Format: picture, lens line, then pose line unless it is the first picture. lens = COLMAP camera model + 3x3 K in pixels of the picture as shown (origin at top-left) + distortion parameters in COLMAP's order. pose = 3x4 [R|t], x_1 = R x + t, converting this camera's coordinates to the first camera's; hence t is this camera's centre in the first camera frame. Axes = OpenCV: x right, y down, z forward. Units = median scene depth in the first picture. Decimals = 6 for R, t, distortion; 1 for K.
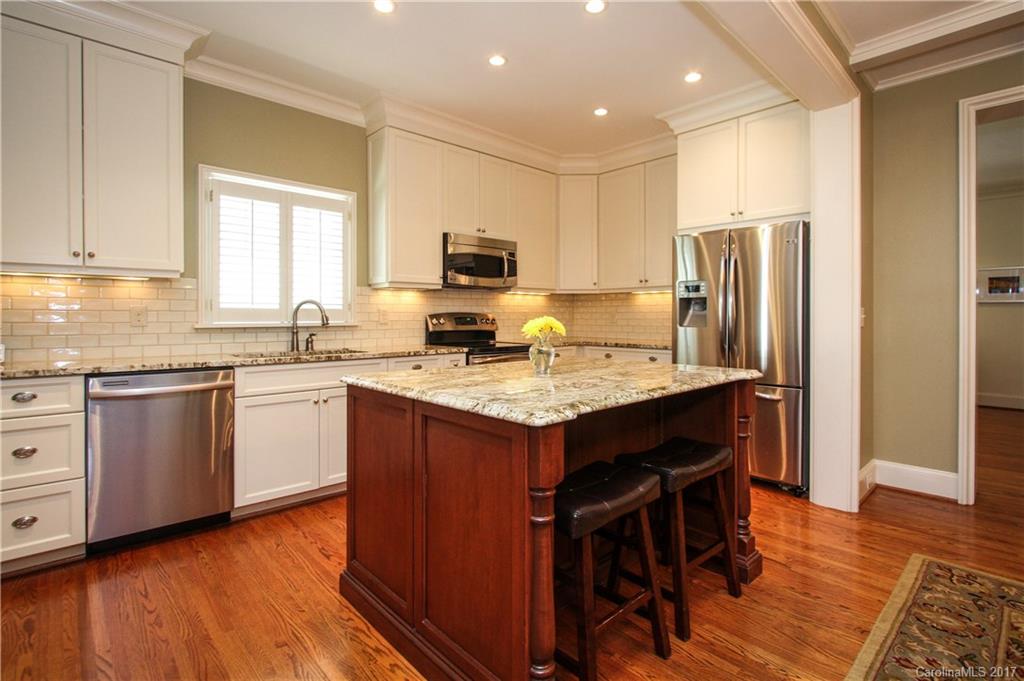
lens RADIAL K [[480.9, 0, 516.1], [0, 480.9, 318.5], [0, 0, 1]] dist [-0.003556, -0.000373]
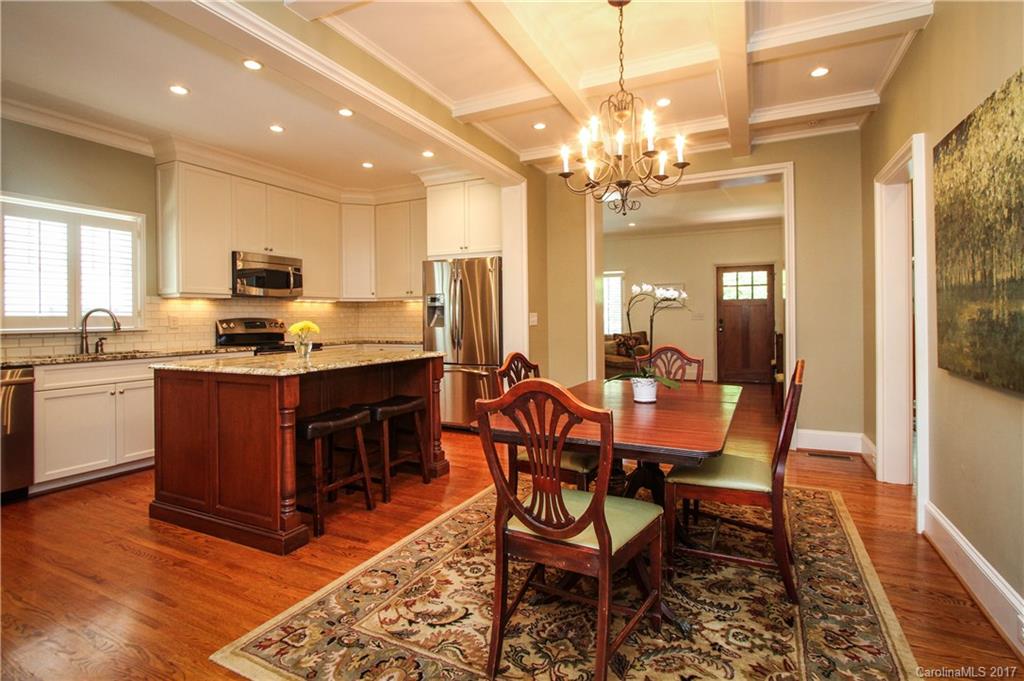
lens RADIAL K [[490.8, 0, 515.8], [0, 490.8, 317.5], [0, 0, 1]] dist [-0.002514, -0.000475]
pose [[0.933862, -0.008608, 0.357530, 0.075083], [0.011396, 0.999919, -0.005692, 0.000873], [-0.357452, 0.009390, 0.933884, -0.420876]]
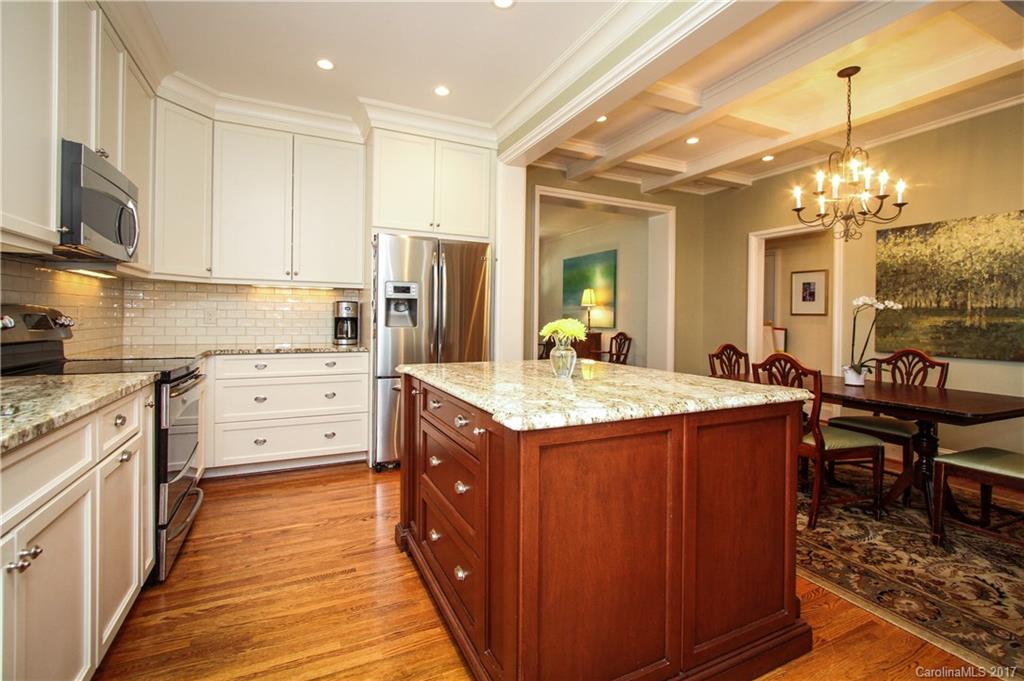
lens RADIAL K [[473.8, 0, 517.2], [0, 473.8, 320.5], [0, 0, 1]] dist [-0.008039, -0.000273]
pose [[0.295868, -0.001097, 0.955228, -0.515958], [-0.007430, 0.999966, 0.003450, -0.001899], [-0.955200, -0.008118, 0.295850, 0.473676]]
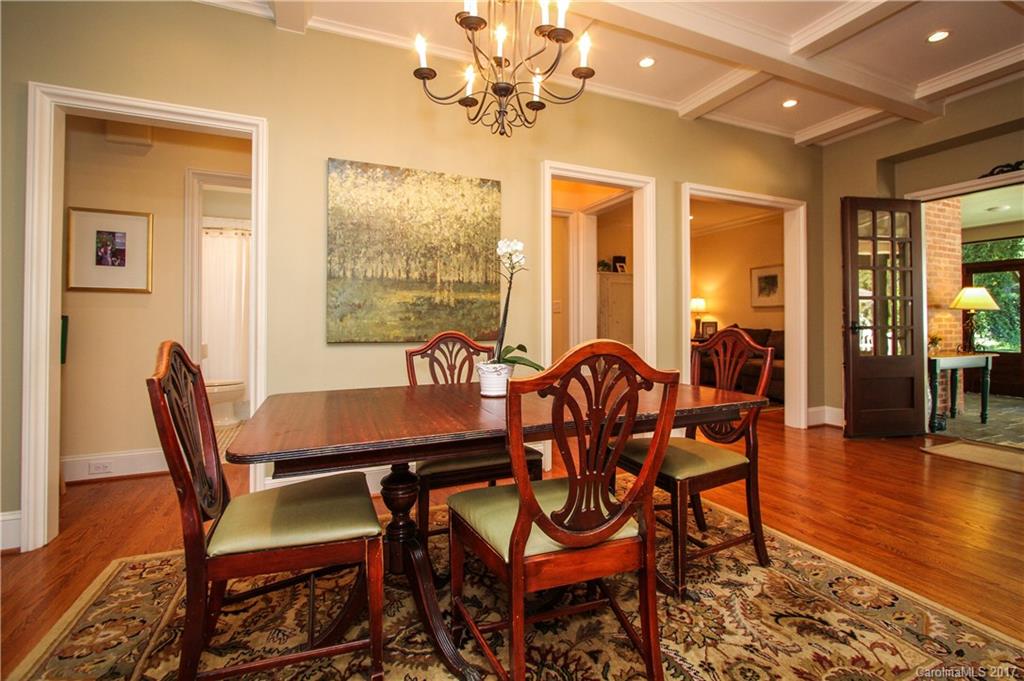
lens RADIAL K [[471.1, 0, 533.3], [0, 471.1, 314.7], [0, 0, 1]] dist [-0.007333, -0.000144]
pose [[-0.952208, 0.009992, 0.305286, 0.293838], [0.006797, 0.999910, -0.011528, 0.036979], [-0.305374, -0.008902, -0.952191, 0.589006]]
